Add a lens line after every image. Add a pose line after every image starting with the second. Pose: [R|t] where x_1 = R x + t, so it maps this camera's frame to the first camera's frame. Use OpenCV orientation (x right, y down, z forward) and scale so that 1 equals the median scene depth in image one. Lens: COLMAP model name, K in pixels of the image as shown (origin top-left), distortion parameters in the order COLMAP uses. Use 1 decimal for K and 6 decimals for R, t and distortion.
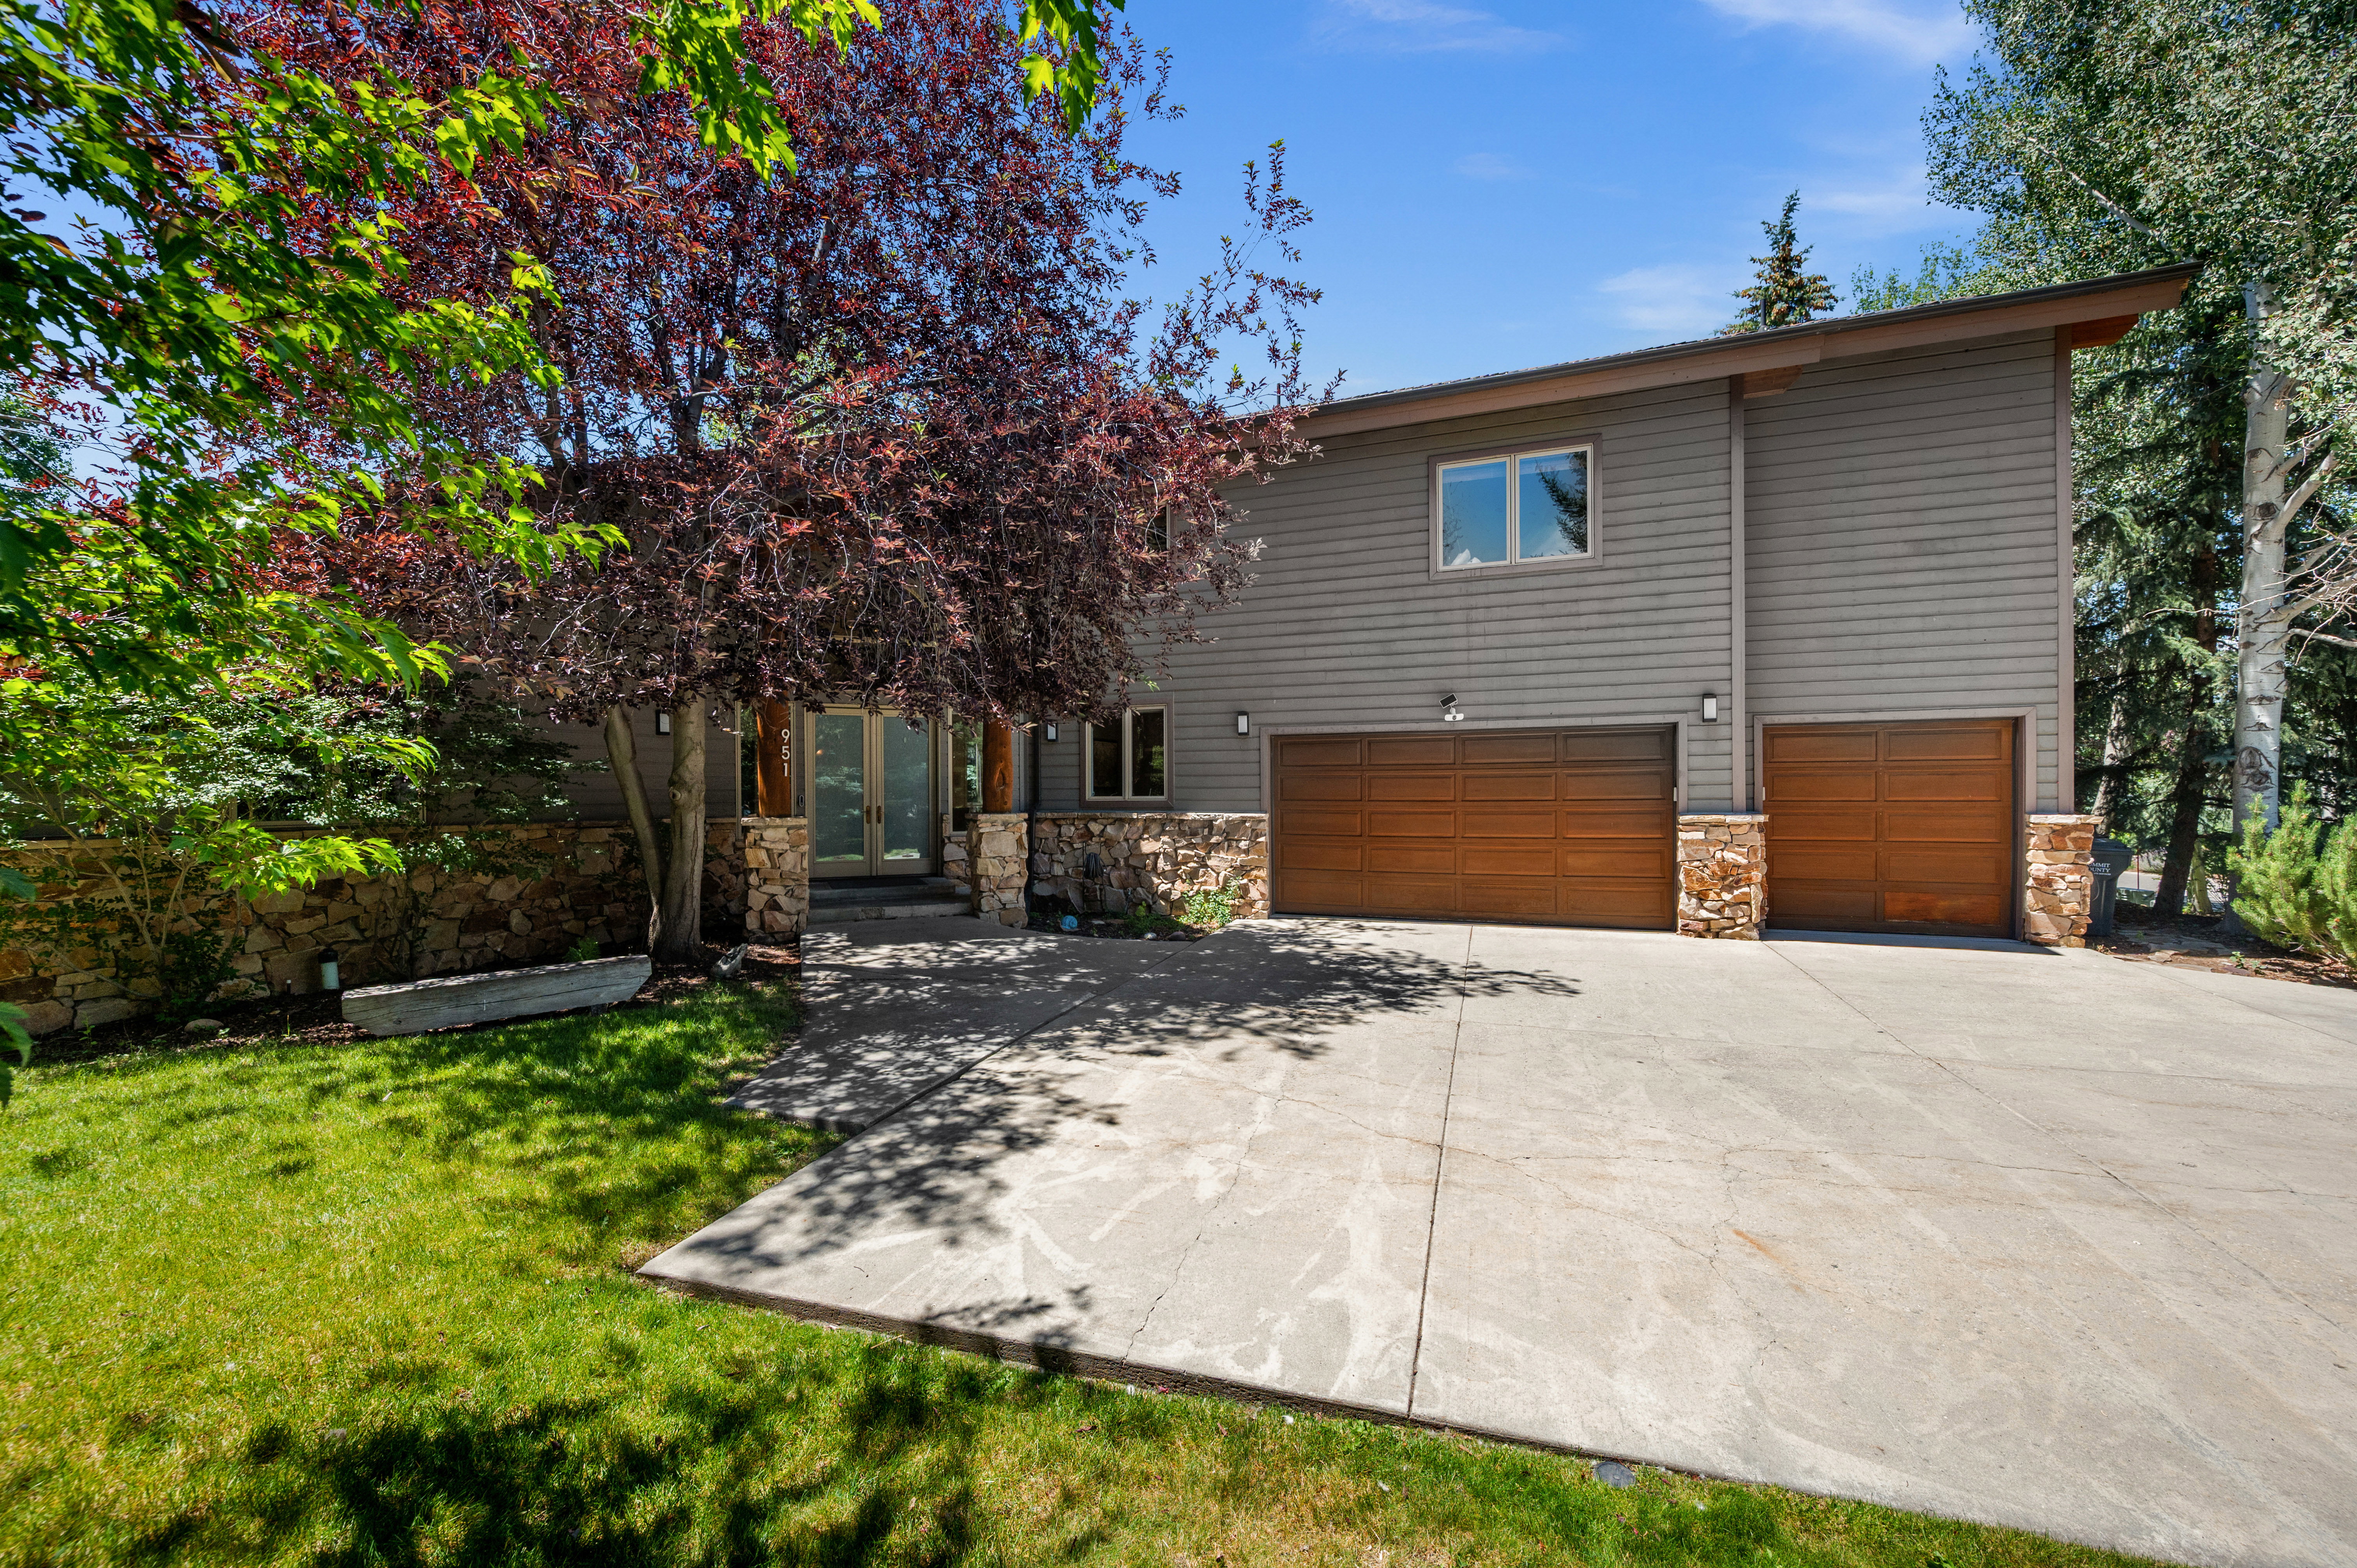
lens RADIAL K [[941.6, 0, 1176.7], [0, 941.6, 792.8], [0, 0, 1]] dist [0.001378, -0.000758]
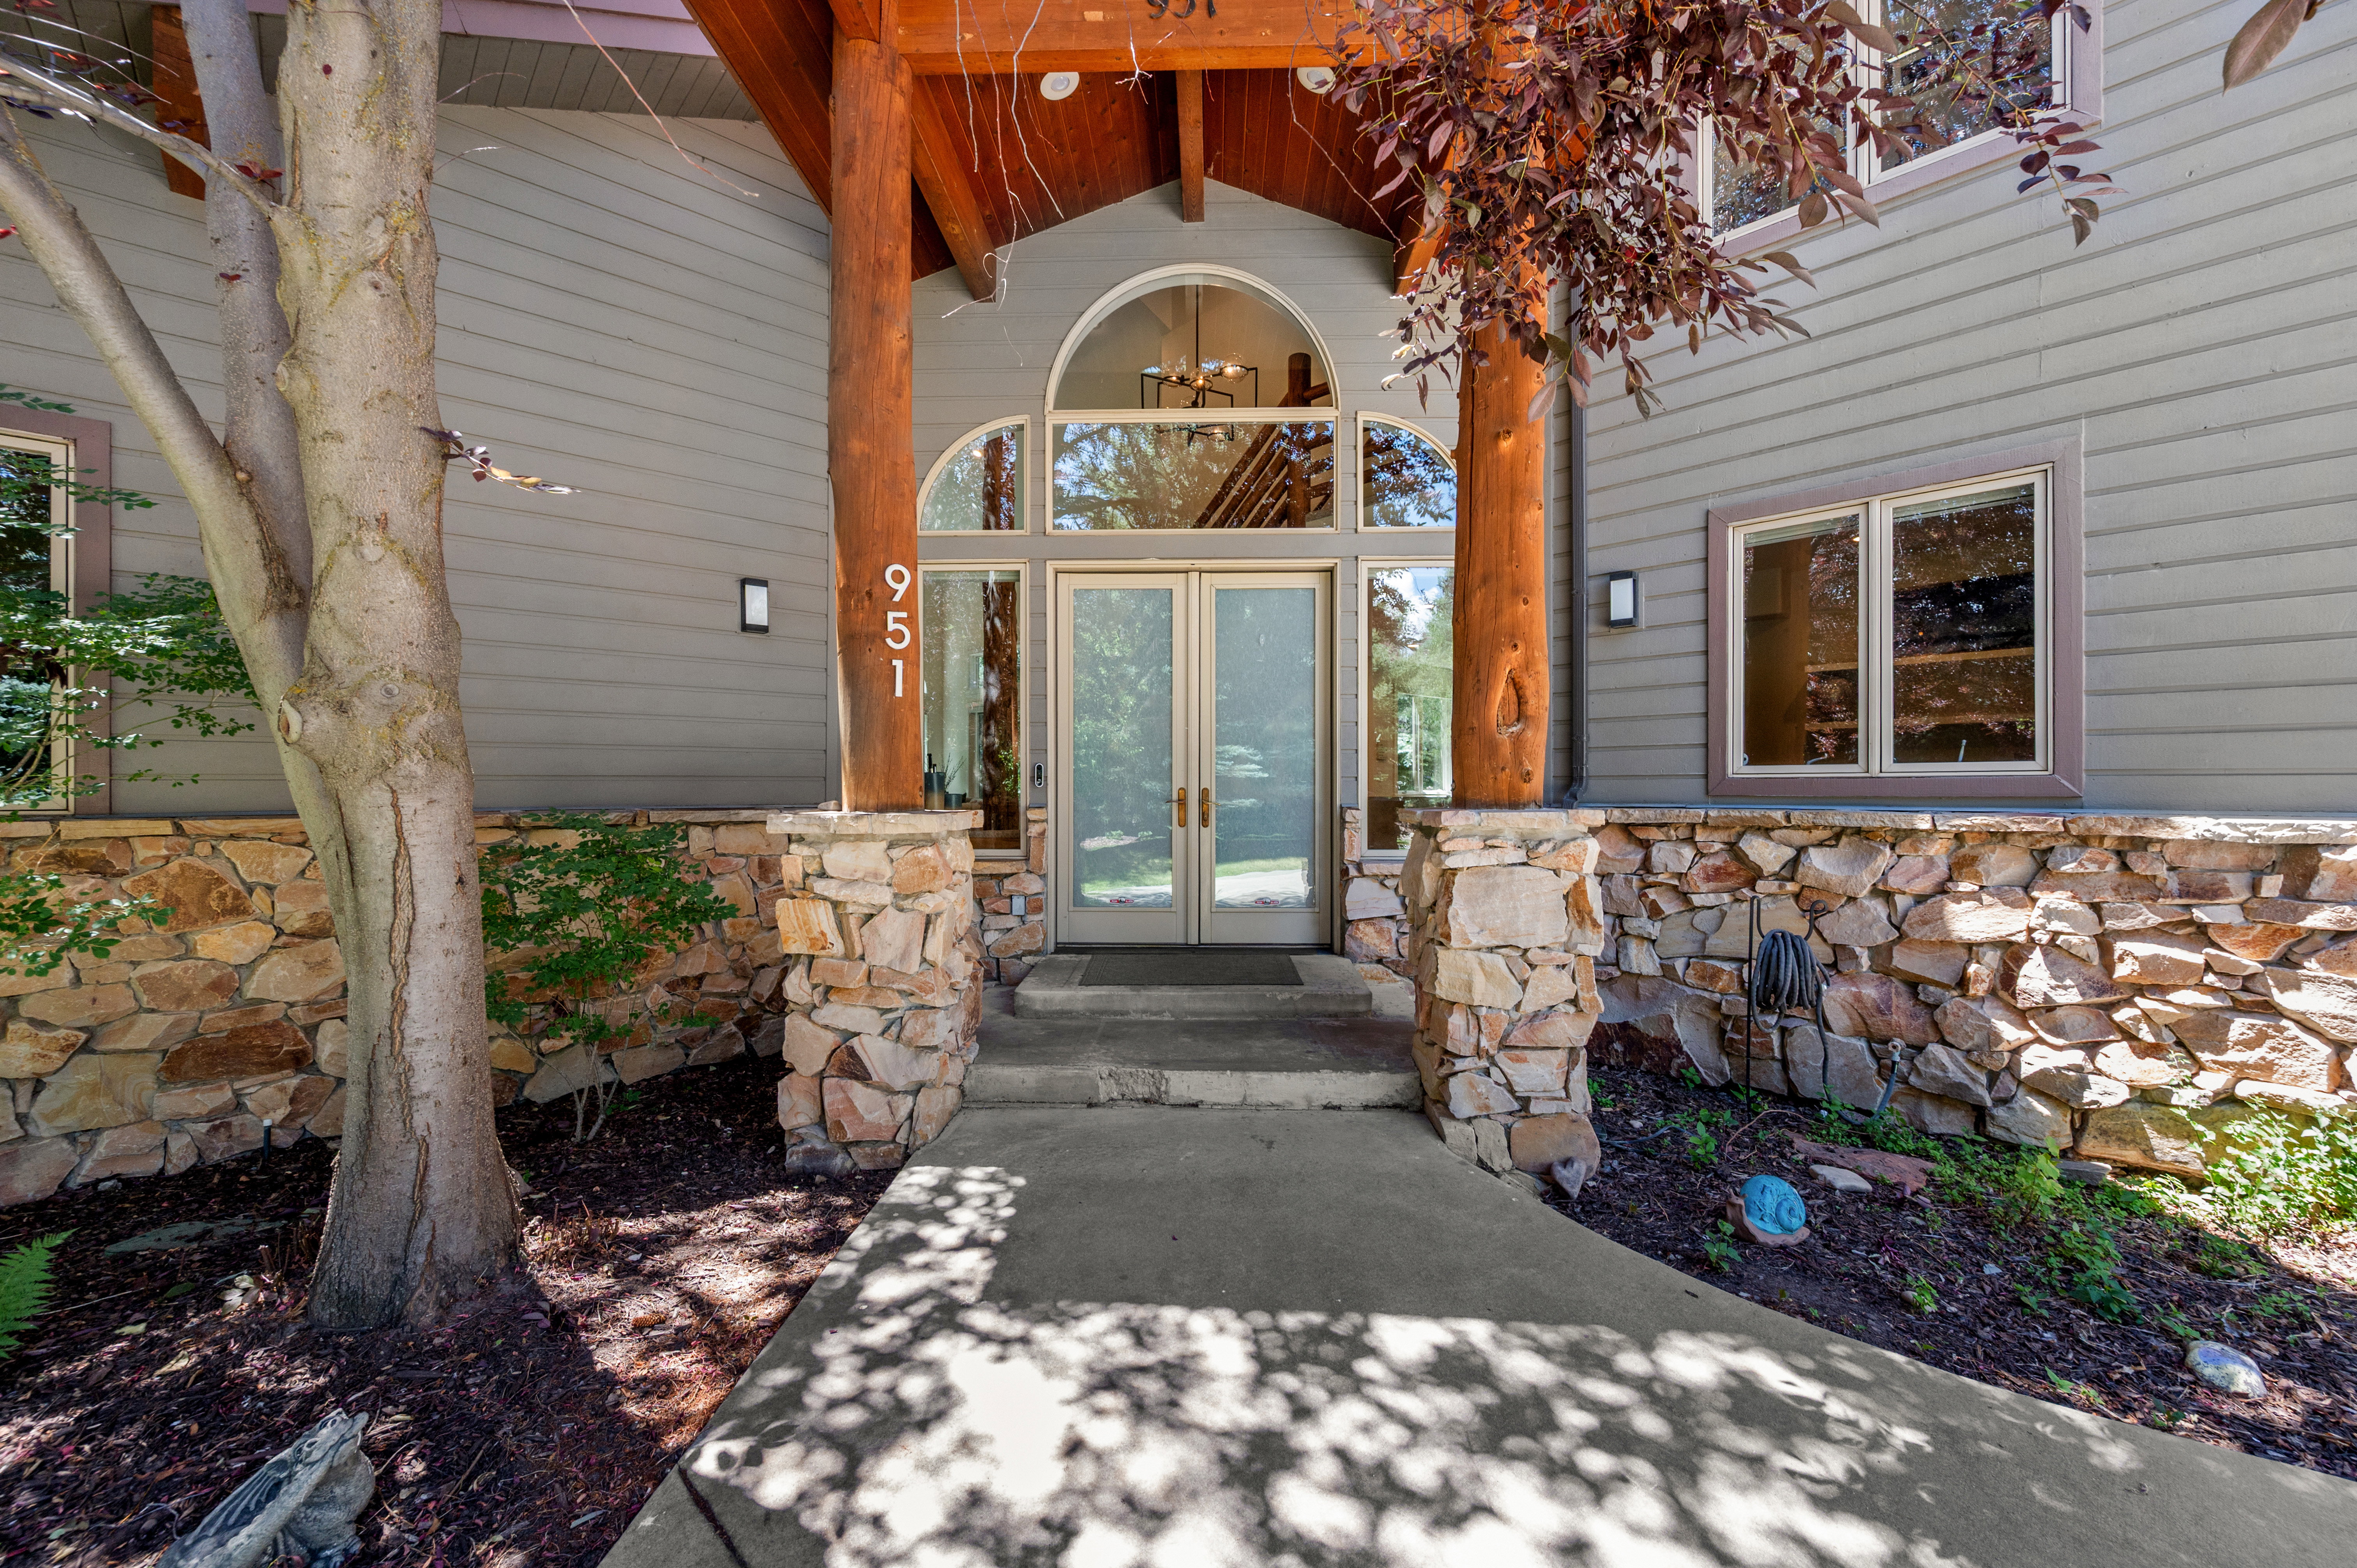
lens RADIAL K [[941.6, 0, 1171.5], [0, 941.6, 788.4], [0, 0, 1]] dist [0.001378, -0.000758]
pose [[0.900320, 0.005026, -0.435200, -0.138017], [-0.004796, 0.999987, 0.001628, 0.013418], [0.435203, 0.000622, 0.900332, 0.602567]]
